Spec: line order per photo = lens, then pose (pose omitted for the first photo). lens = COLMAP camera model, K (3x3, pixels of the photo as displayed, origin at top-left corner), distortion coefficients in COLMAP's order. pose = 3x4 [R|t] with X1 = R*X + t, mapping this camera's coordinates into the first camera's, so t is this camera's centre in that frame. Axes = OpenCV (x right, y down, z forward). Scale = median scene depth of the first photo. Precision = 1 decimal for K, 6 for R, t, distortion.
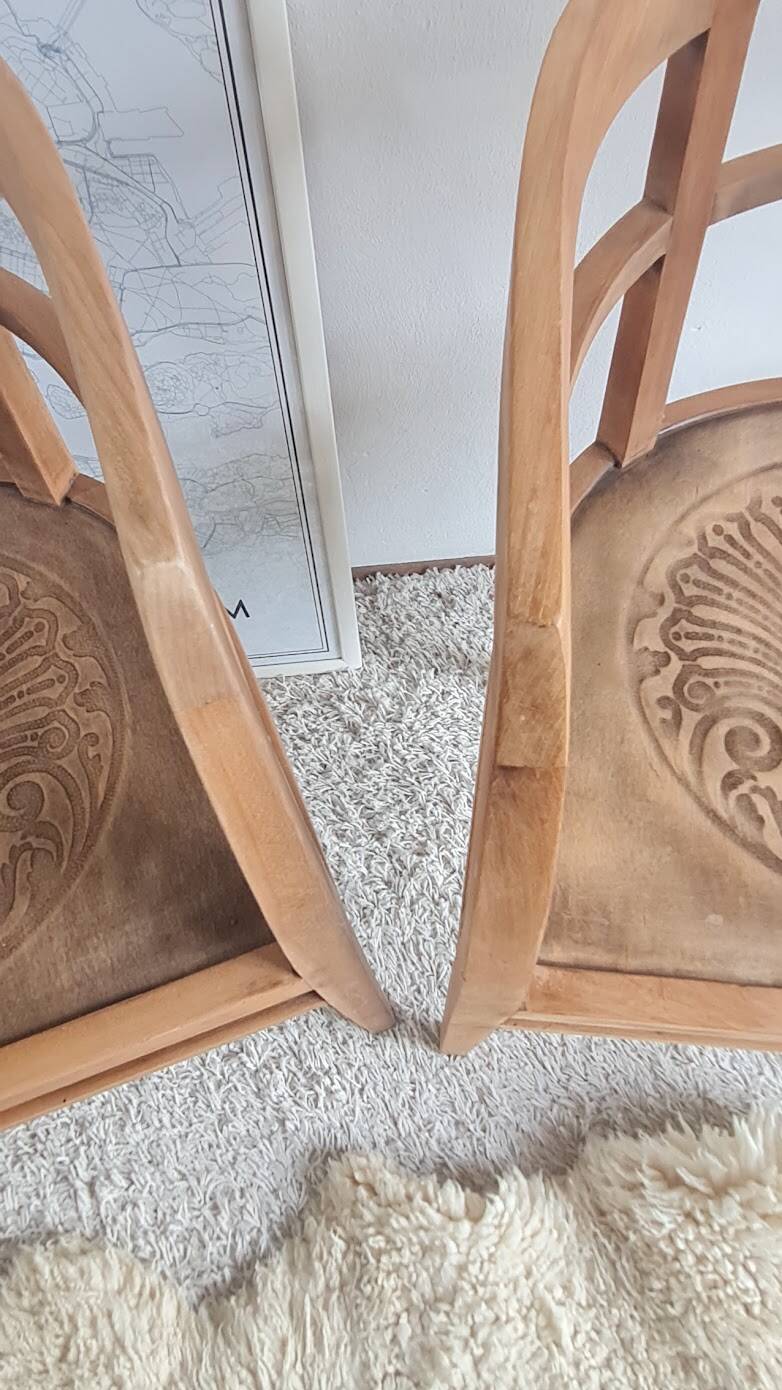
lens RADIAL K [[878.9, 0, 371.8], [0, 878.9, 671.1], [0, 0, 1]] dist [0.017965, -0.008918]
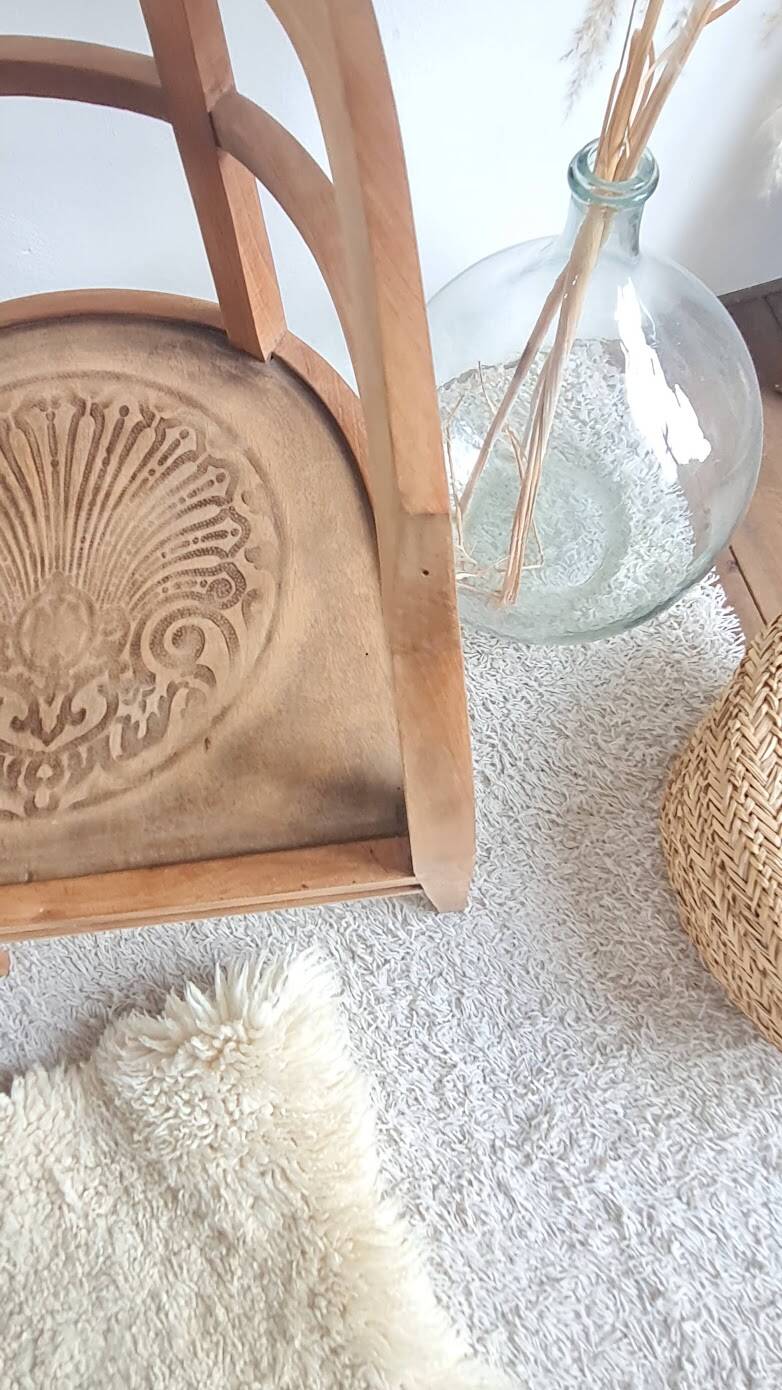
lens RADIAL K [[896.1, 0, 370.0], [0, 896.1, 668.3], [0, 0, 1]] dist [-0.003057, 0.005633]
pose [[0.980548, -0.193399, 0.033505, 0.702352], [0.188635, 0.975702, 0.111460, 0.039105], [-0.054247, -0.102972, 0.993204, -0.089735]]
